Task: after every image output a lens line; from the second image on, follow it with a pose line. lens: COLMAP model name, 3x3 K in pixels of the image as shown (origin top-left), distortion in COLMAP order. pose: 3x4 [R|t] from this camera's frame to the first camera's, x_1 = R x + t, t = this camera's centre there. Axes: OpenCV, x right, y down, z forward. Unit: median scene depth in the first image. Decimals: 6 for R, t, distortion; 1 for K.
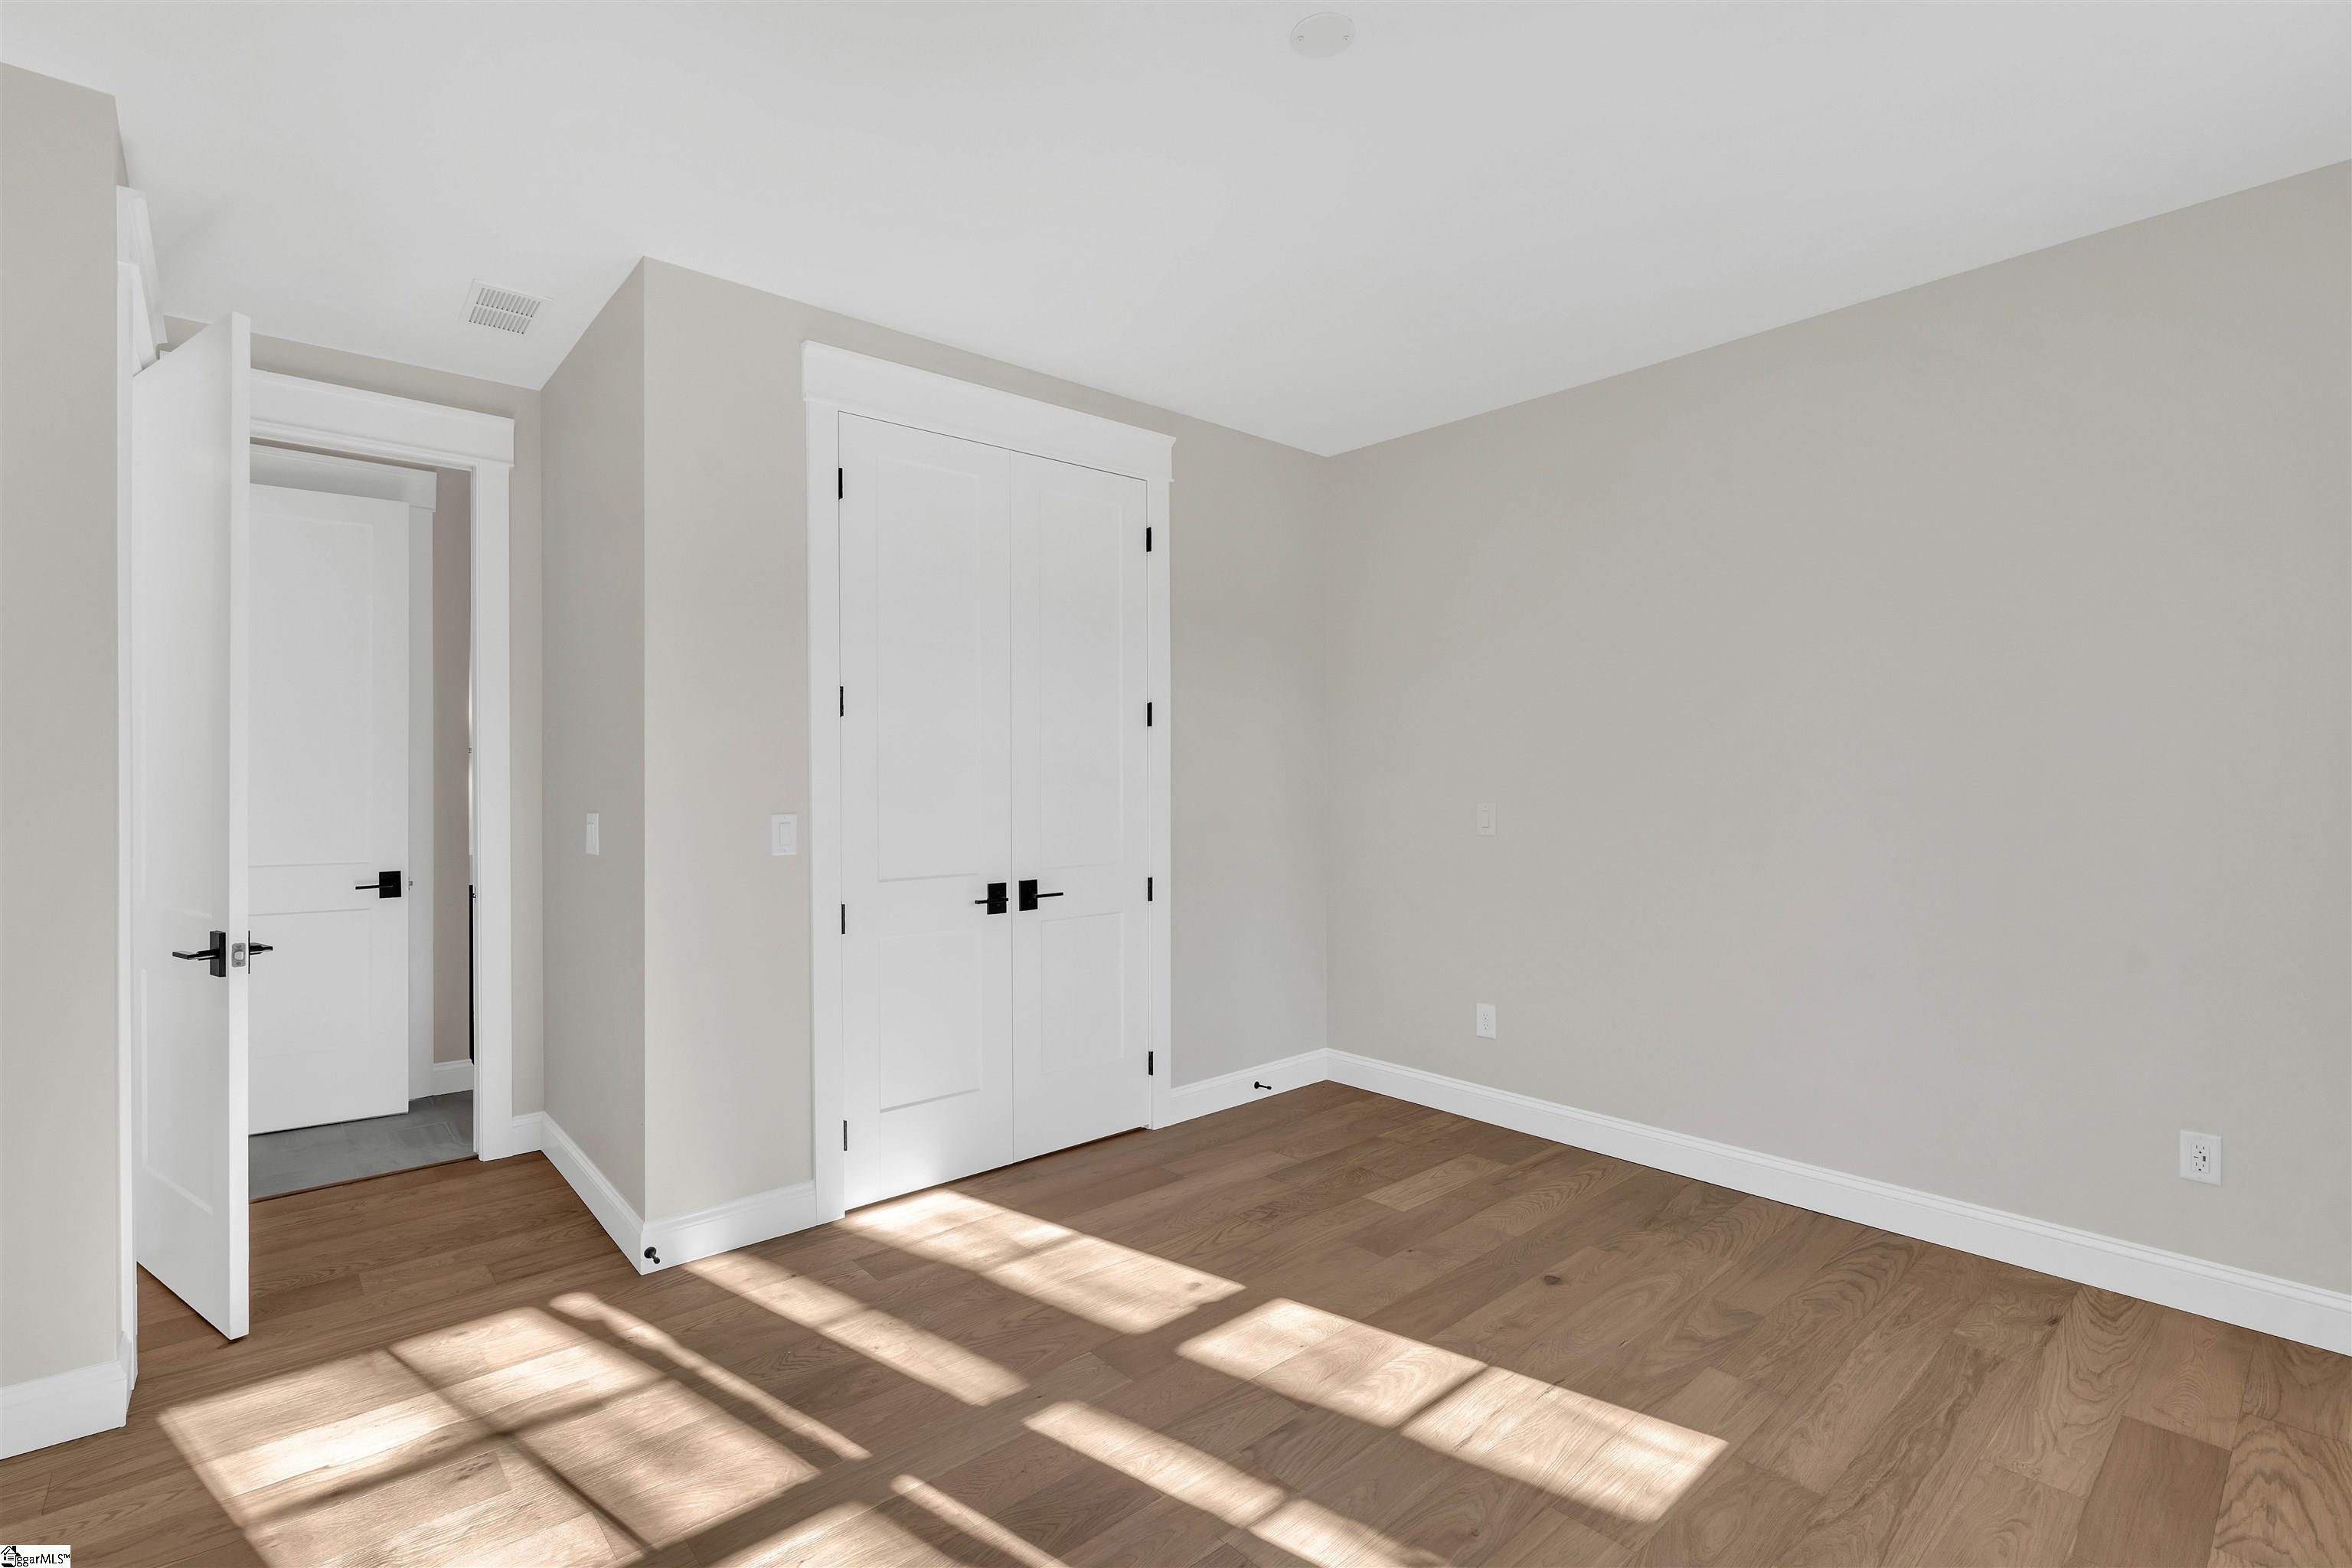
lens RADIAL K [[1082.9, 0, 1178.8], [0, 1082.9, 781.7], [0, 0, 1]] dist [0.005715, 0.000795]
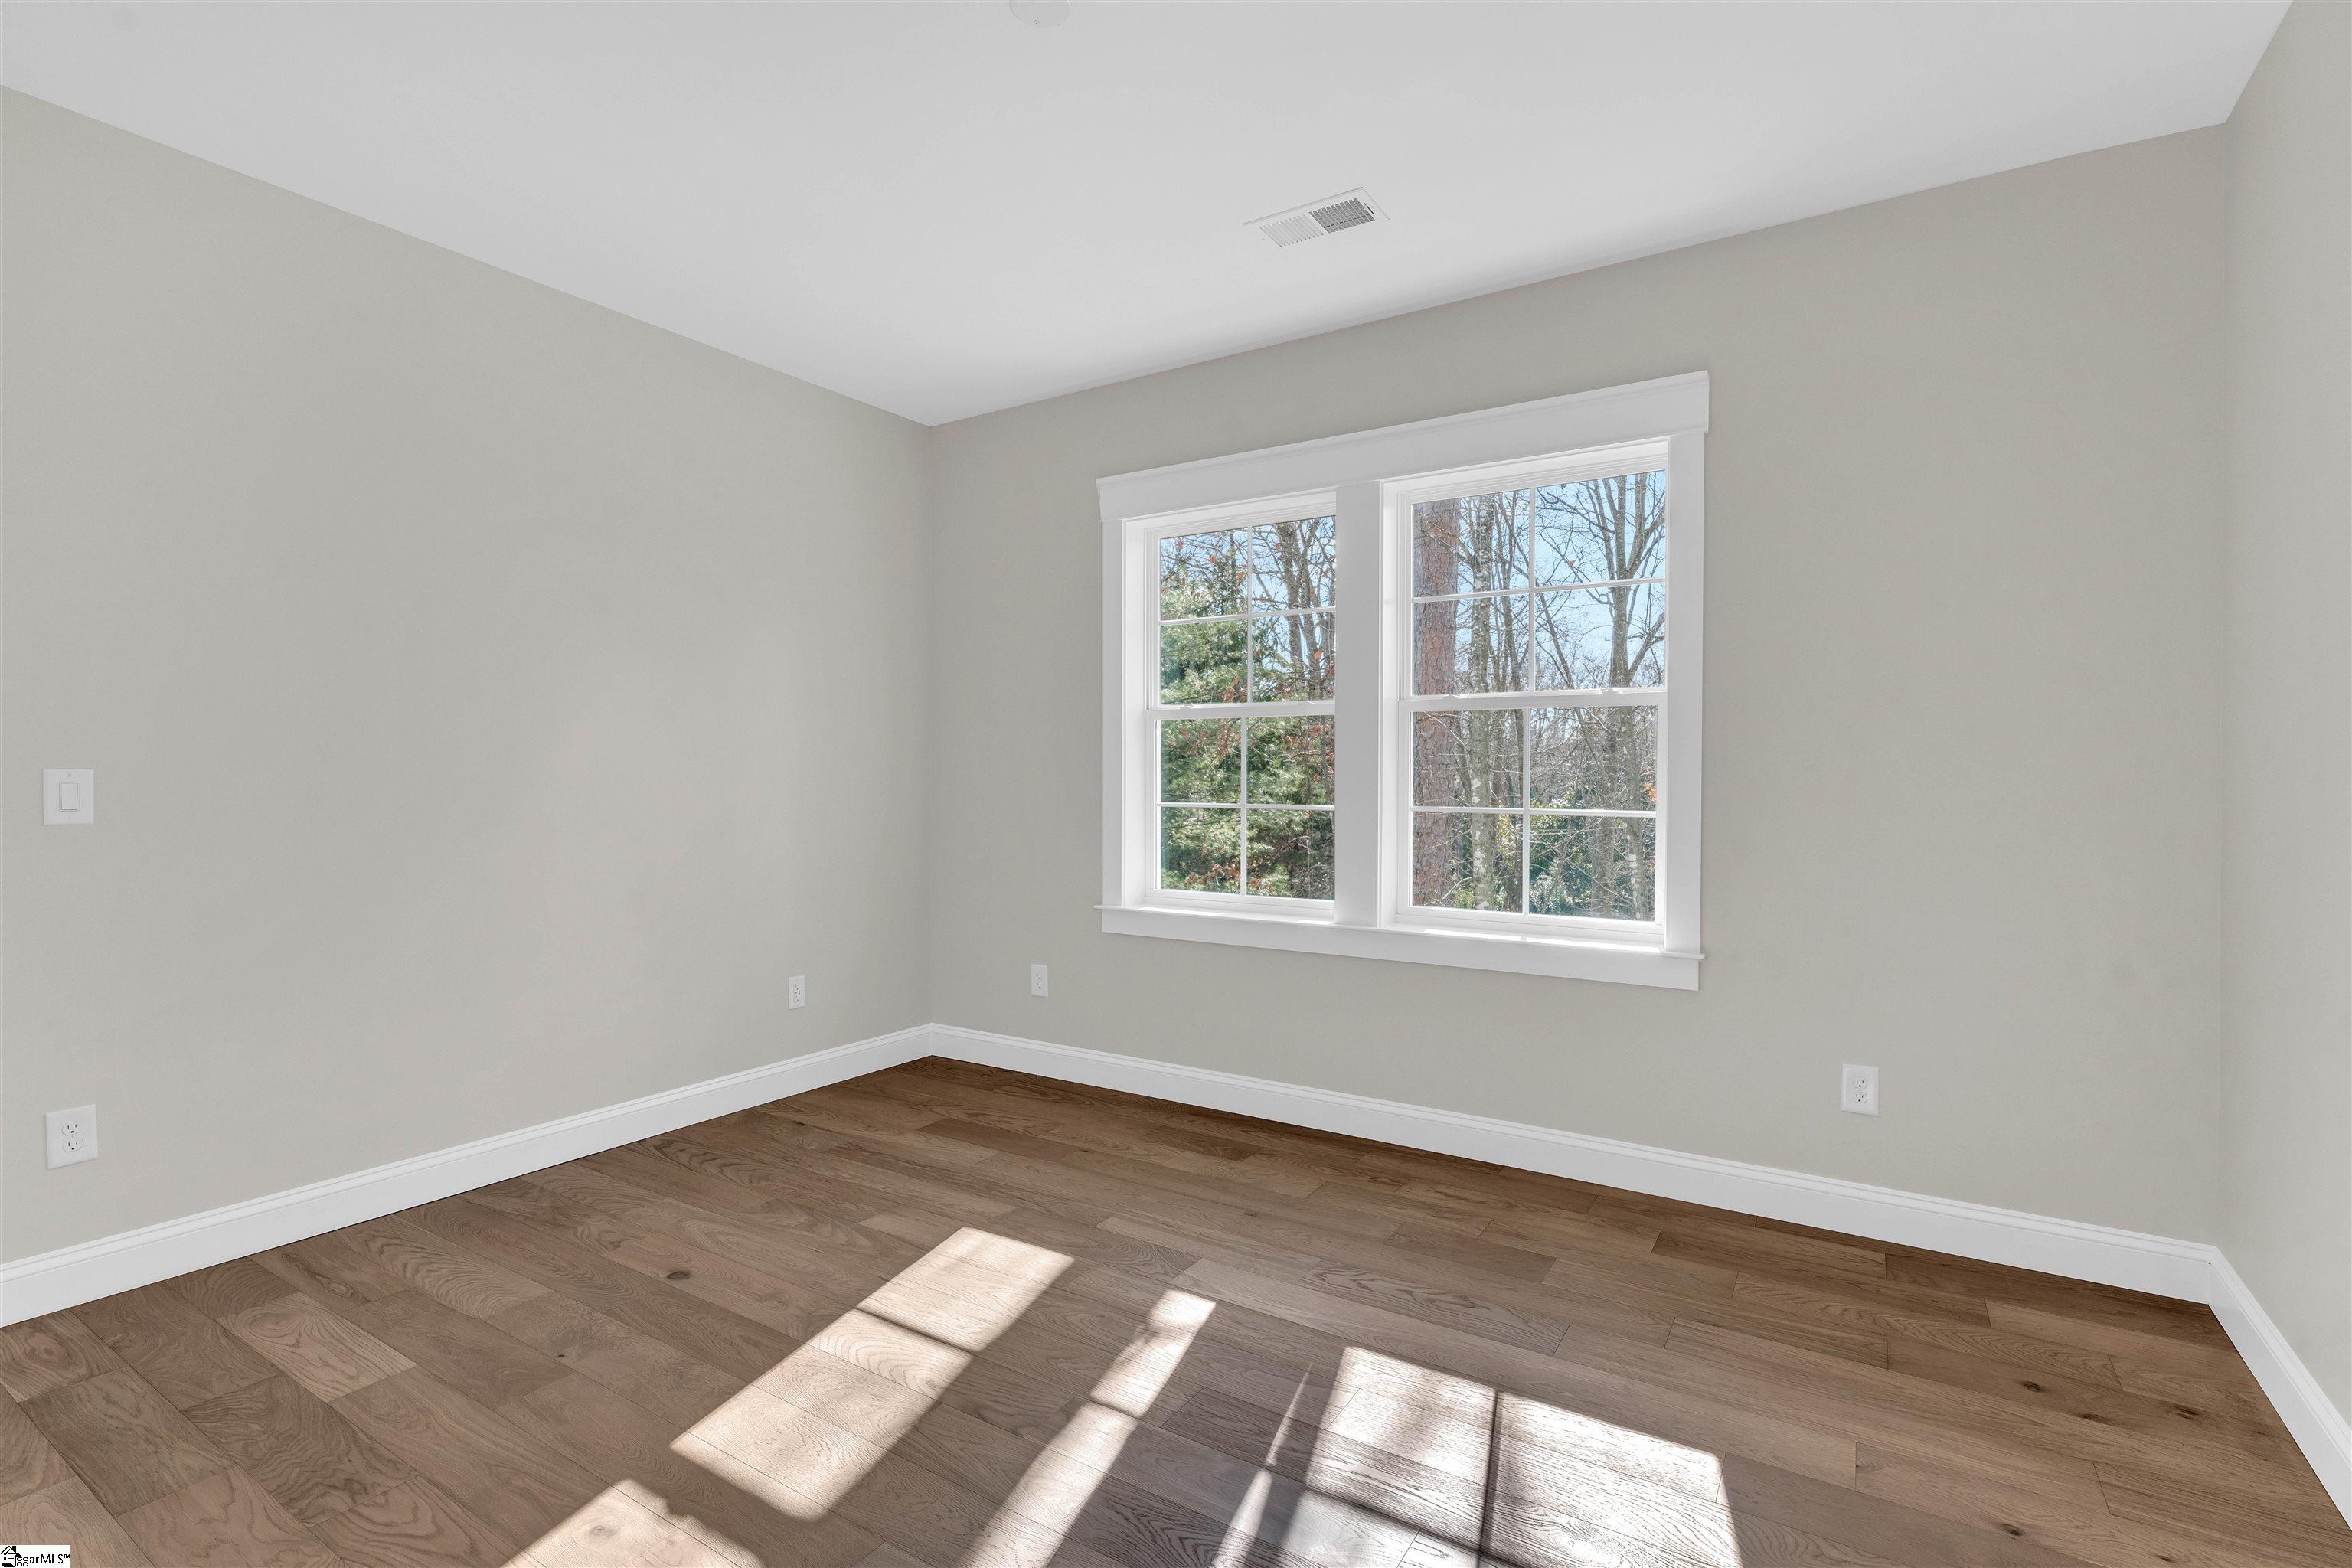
lens RADIAL K [[1082.9, 0, 1179.6], [0, 1082.9, 777.1], [0, 0, 1]] dist [0.005715, 0.000795]
pose [[-0.265466, 0.002472, 0.964117, -0.697931], [0.001939, 0.999996, -0.002030, 0.043911], [-0.964118, 0.001331, -0.265470, 0.891734]]
